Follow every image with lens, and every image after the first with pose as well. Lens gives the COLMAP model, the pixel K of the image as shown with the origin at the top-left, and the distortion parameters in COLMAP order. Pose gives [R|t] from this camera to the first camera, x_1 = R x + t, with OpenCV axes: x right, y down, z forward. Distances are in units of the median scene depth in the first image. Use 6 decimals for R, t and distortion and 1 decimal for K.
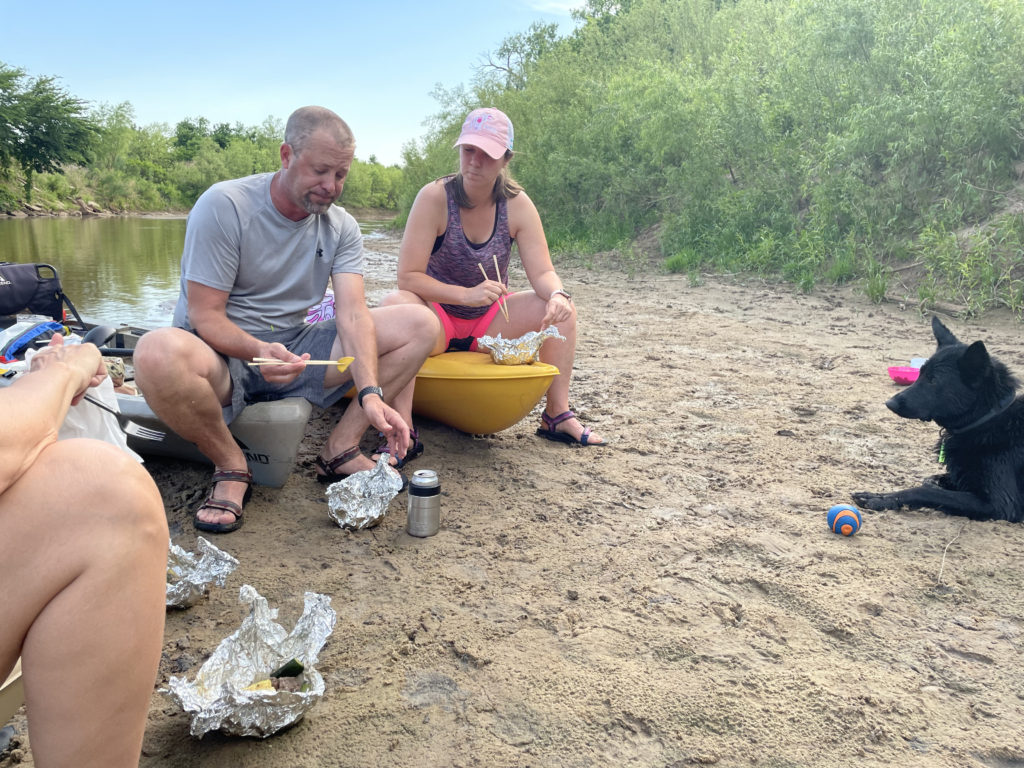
lens RADIAL K [[763.8, 0, 511.9], [0, 763.8, 371.9], [0, 0, 1]] dist [0.088555, -0.124625]
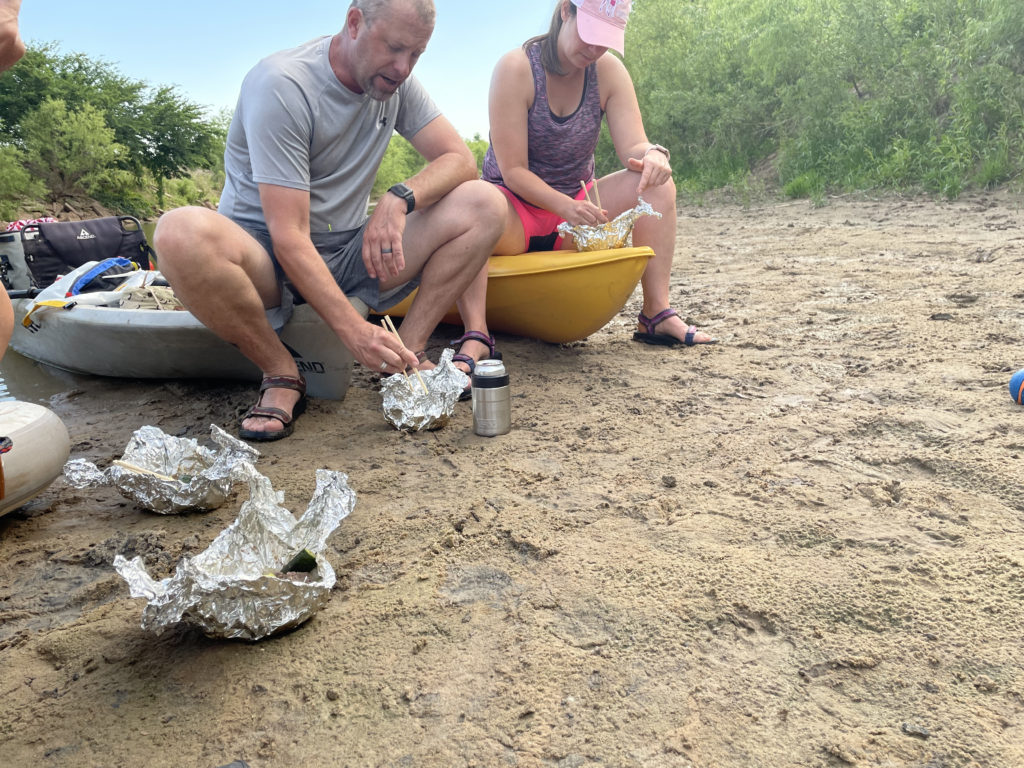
lens RADIAL K [[764.2, 0, 517.9], [0, 764.2, 370.8], [0, 0, 1]] dist [0.089499, -0.122952]
pose [[0.987109, -0.062796, -0.147215, 0.043507], [0.067883, 0.997249, 0.029786, 0.125931], [0.144939, -0.039395, 0.988656, 0.180437]]
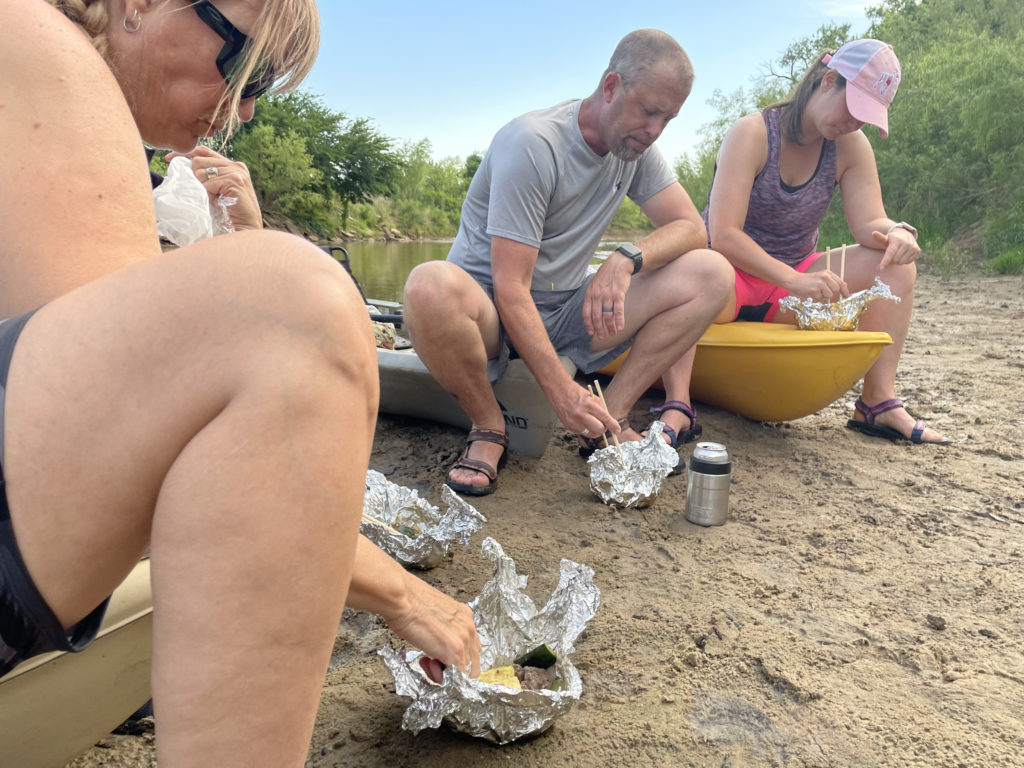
lens RADIAL K [[764.2, 0, 517.9], [0, 764.2, 370.8], [0, 0, 1]] dist [0.089499, -0.122952]
pose [[0.945538, 0.035256, -0.323597, -0.050510], [-0.044639, 0.998769, -0.021617, 0.085540], [0.322437, 0.034885, 0.945948, 0.190350]]
